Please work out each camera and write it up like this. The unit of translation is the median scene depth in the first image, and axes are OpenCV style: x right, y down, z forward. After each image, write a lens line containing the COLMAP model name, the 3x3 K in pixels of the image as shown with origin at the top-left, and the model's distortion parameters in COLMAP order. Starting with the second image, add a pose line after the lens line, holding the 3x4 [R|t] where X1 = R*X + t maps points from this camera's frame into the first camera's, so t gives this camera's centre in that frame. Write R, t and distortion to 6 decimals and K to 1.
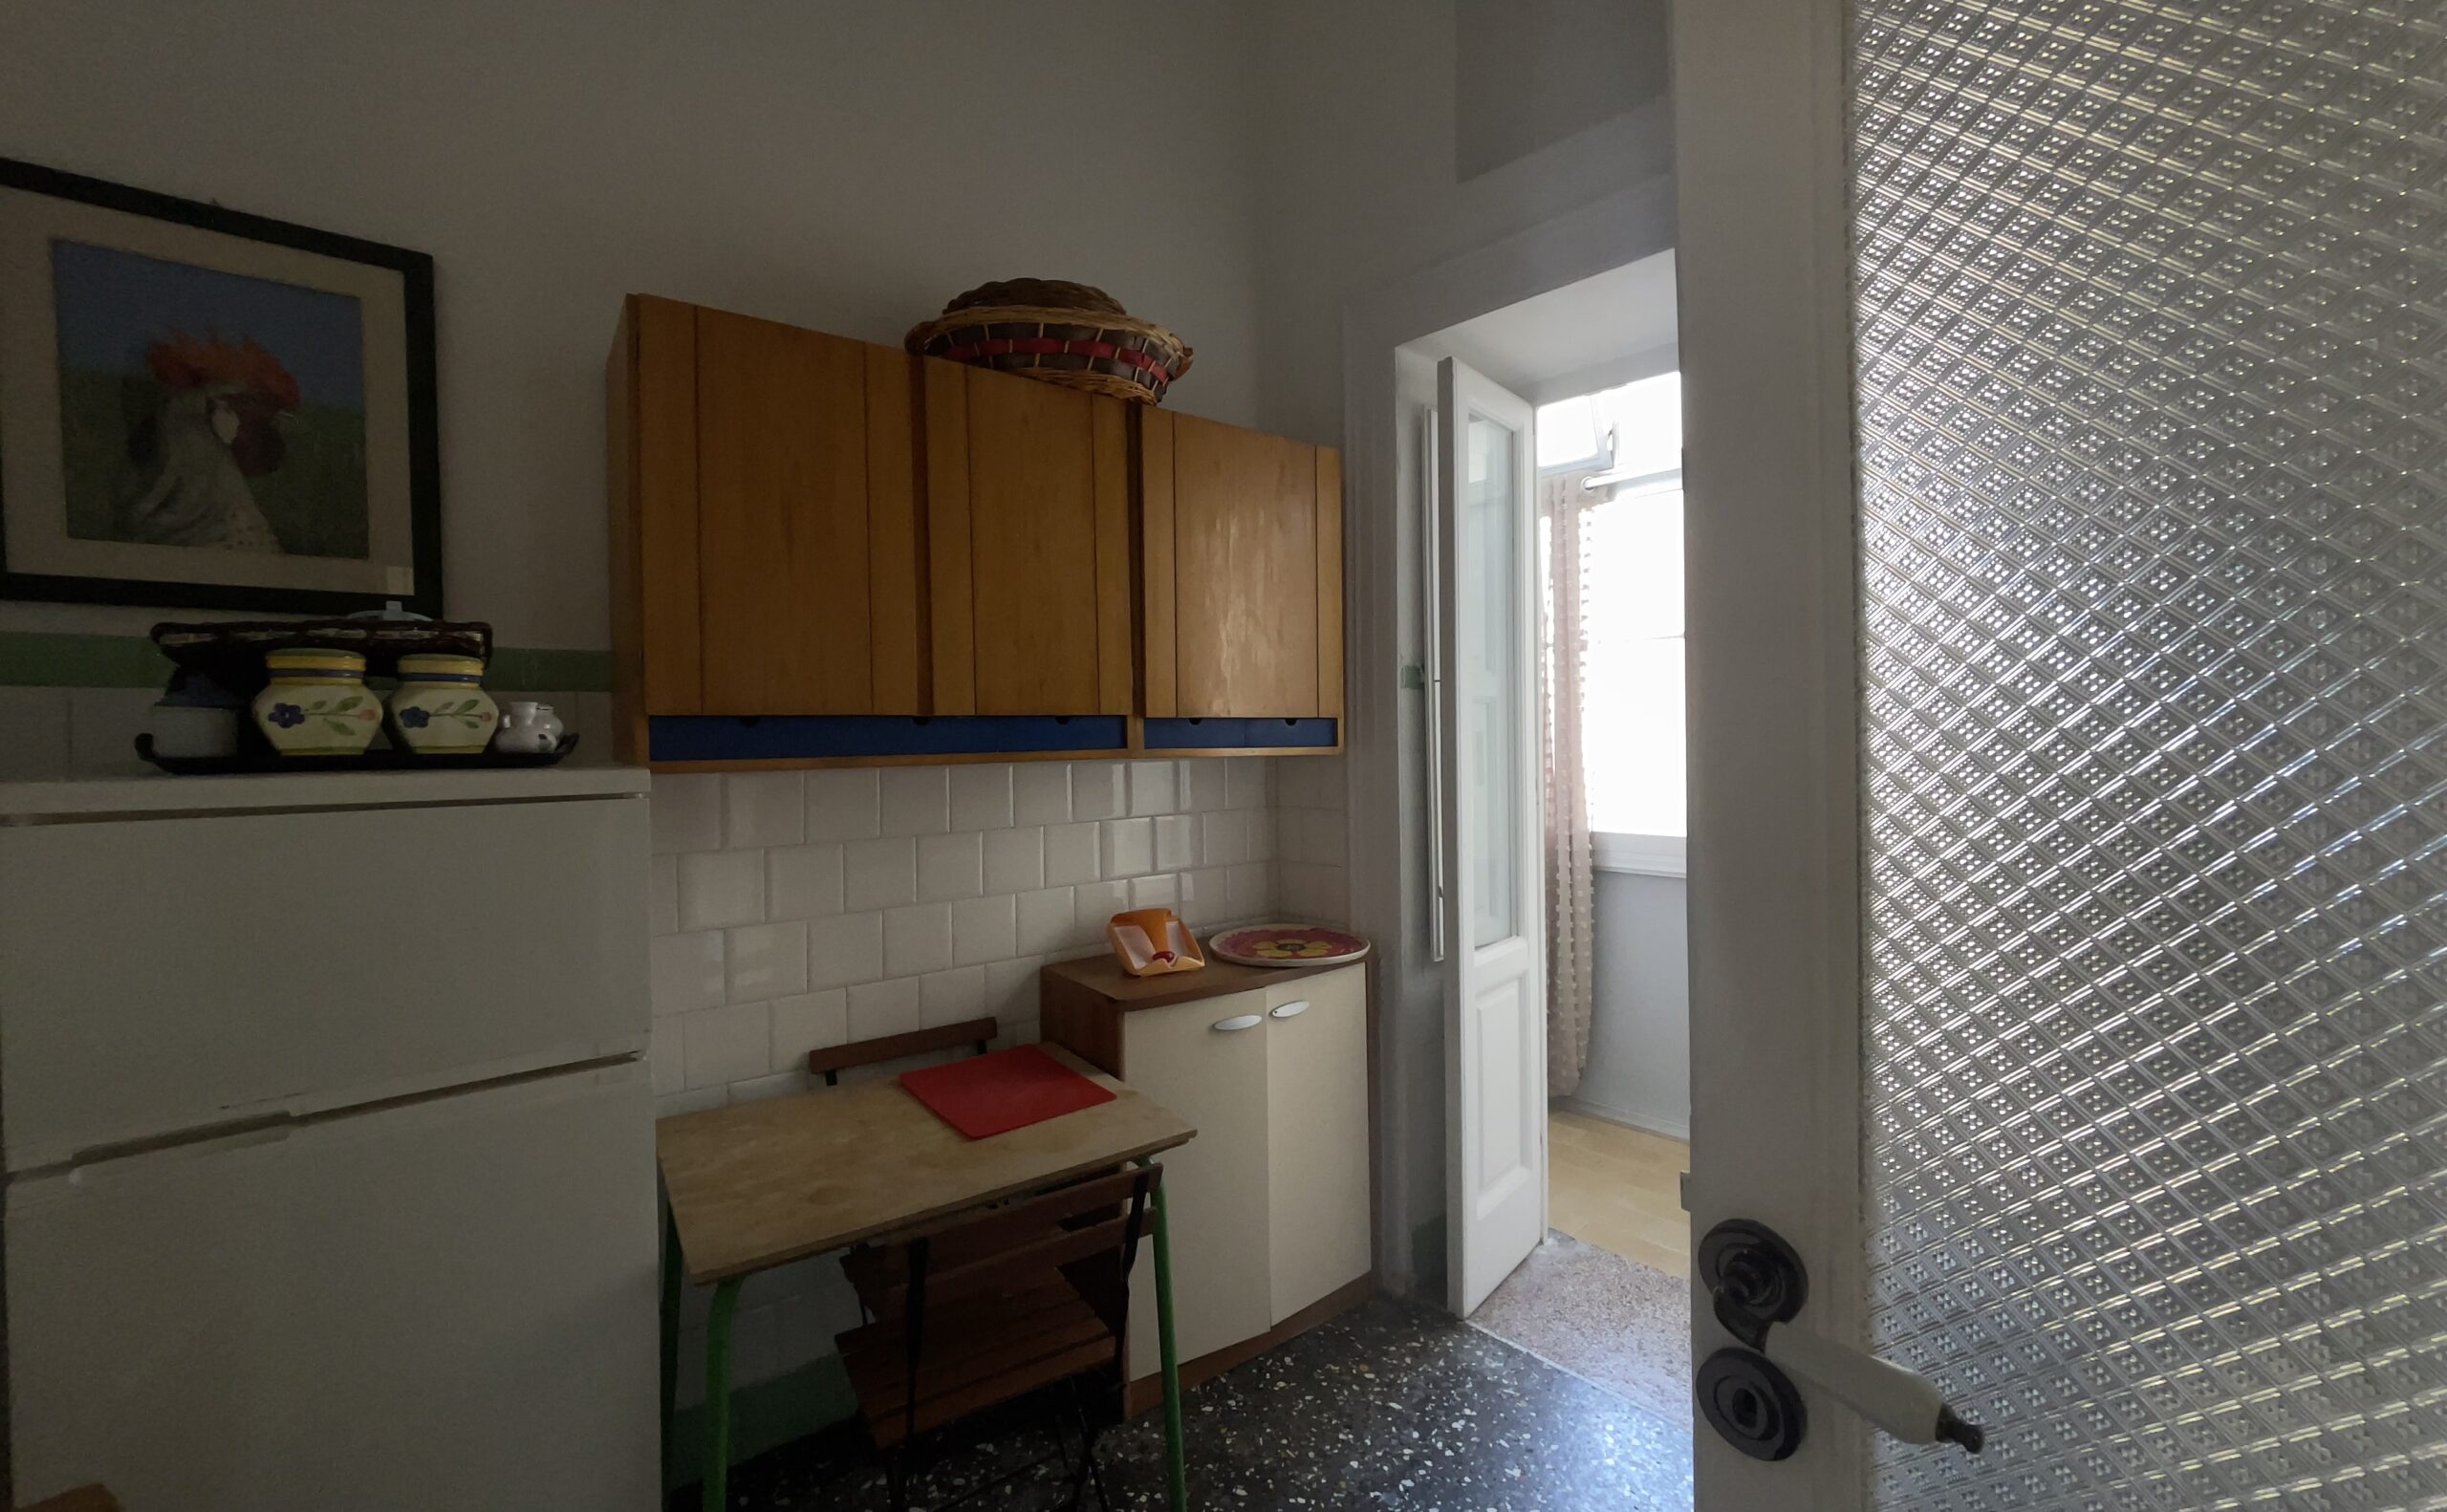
lens RADIAL K [[968.9, 0, 1226.6], [0, 968.9, 745.6], [0, 0, 1]] dist [-0.012870, 0.000245]
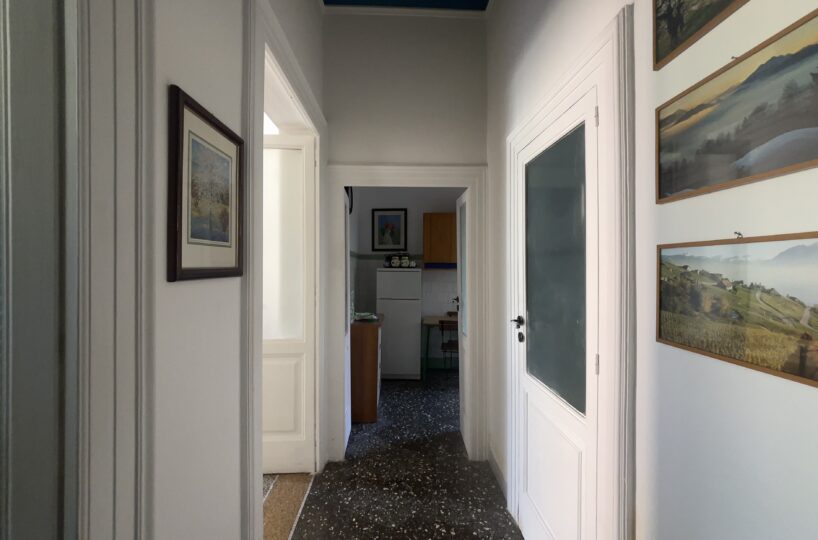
lens RADIAL K [[362.7, 0, 409.0], [0, 362.7, 270.0], [0, 0, 1]] dist [0.000297, 0.000080]
pose [[0.736198, 0.029634, -0.676117, 1.585751], [-0.025501, 0.999546, 0.016043, -0.016841], [0.676285, 0.005431, 0.736620, -1.563611]]
